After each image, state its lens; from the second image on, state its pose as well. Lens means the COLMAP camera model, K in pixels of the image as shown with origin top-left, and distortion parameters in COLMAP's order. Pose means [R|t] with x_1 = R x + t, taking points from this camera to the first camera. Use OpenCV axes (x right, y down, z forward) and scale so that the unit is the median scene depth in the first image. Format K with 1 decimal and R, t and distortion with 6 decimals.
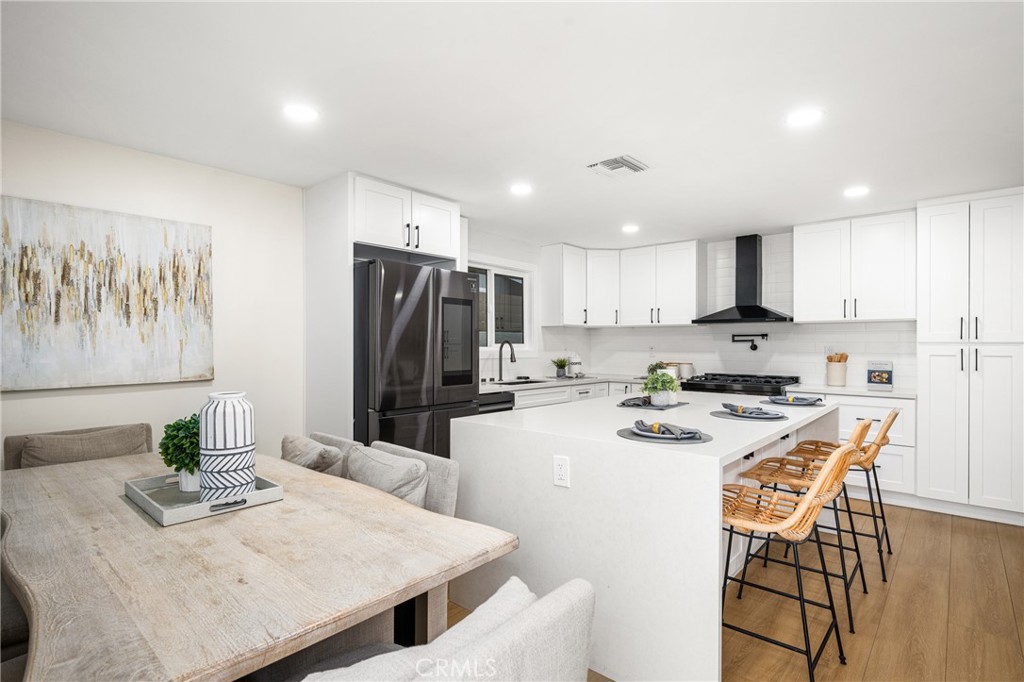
lens RADIAL K [[509.3, 0, 510.9], [0, 509.3, 345.2], [0, 0, 1]] dist [0.000233, -0.000406]
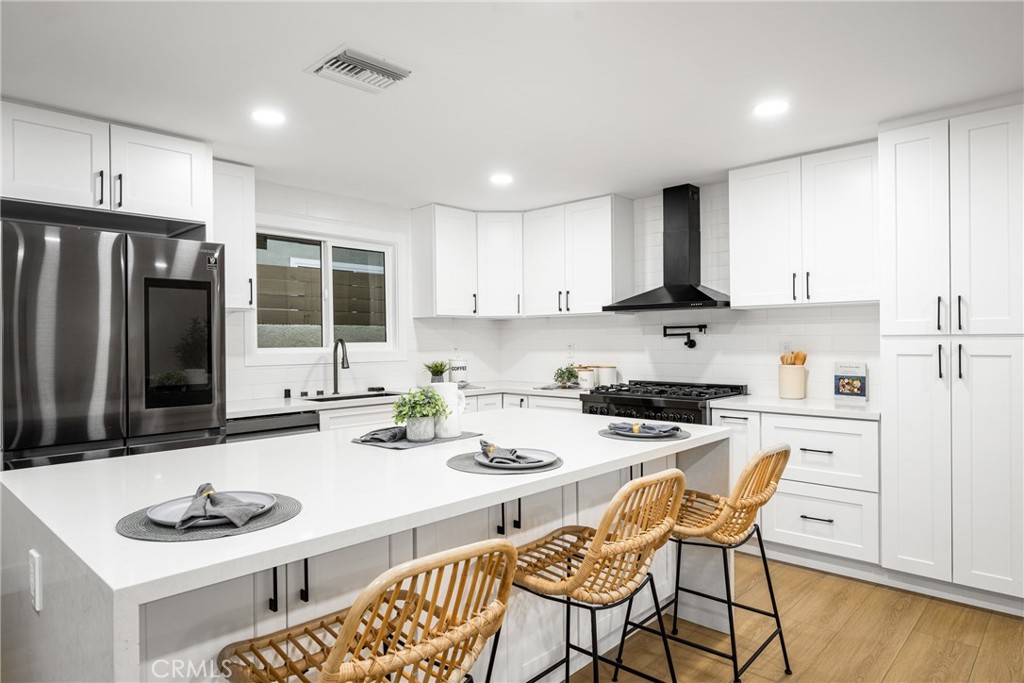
lens RADIAL K [[611.2, 0, 512.0], [0, 611.2, 341.5], [0, 0, 1]] dist [-0.002212, 0.000898]
pose [[0.999290, -0.011620, -0.035846, 0.282661], [0.011701, 0.999929, 0.002056, -0.004146], [0.035819, -0.002474, 0.999355, 0.152089]]
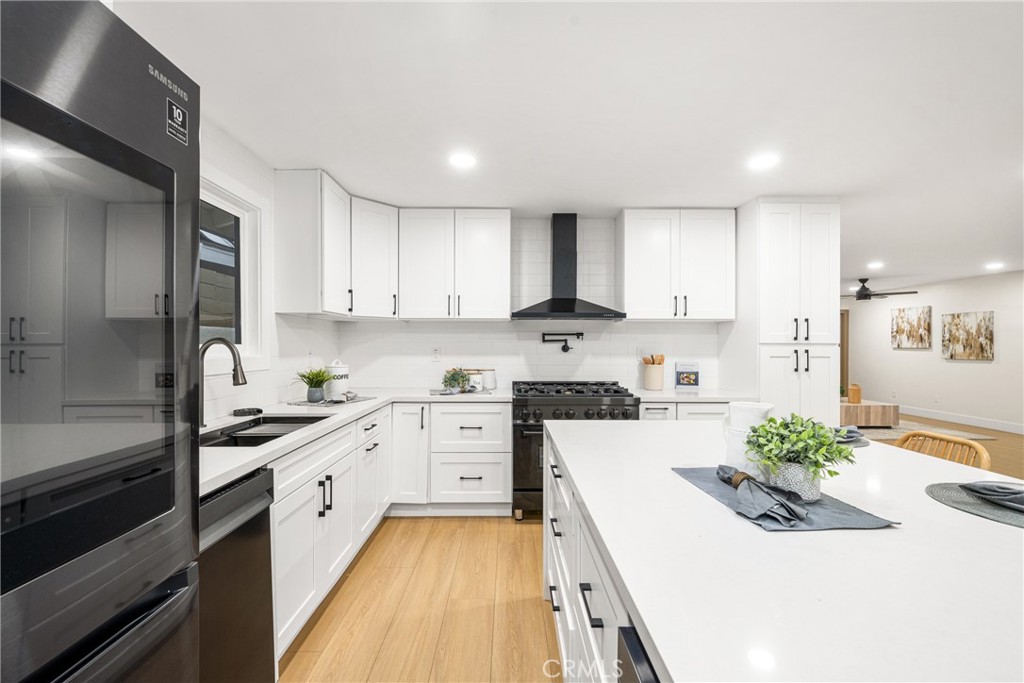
lens RADIAL K [[427.5, 0, 510.9], [0, 427.5, 343.4], [0, 0, 1]] dist [-0.002759, 0.000176]
pose [[0.744024, 0.000899, 0.668153, -0.072673], [-0.000034, 0.999999, -0.001308, -0.003756], [-0.668153, 0.000950, 0.744023, 0.581785]]
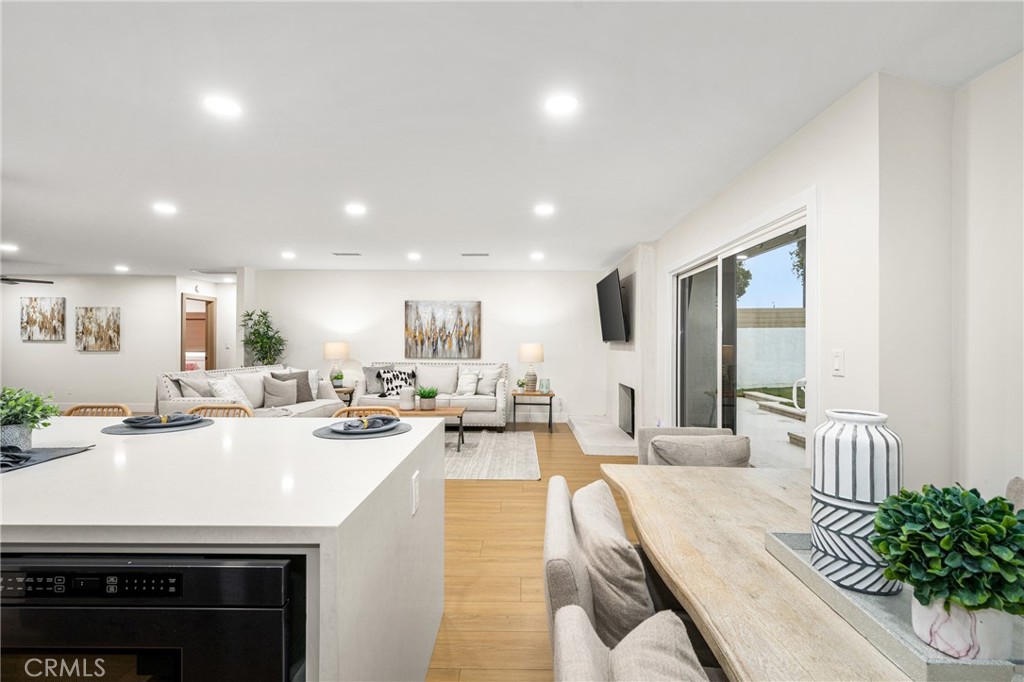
lens RADIAL K [[475.7, 0, 516.6], [0, 475.7, 340.7], [0, 0, 1]] dist [0.000192, -0.000288]
pose [[-0.652921, -0.004615, 0.757412, -0.255360], [-0.006347, 0.999980, 0.000622, 0.001261], [-0.757399, -0.004401, -0.652937, 0.601277]]
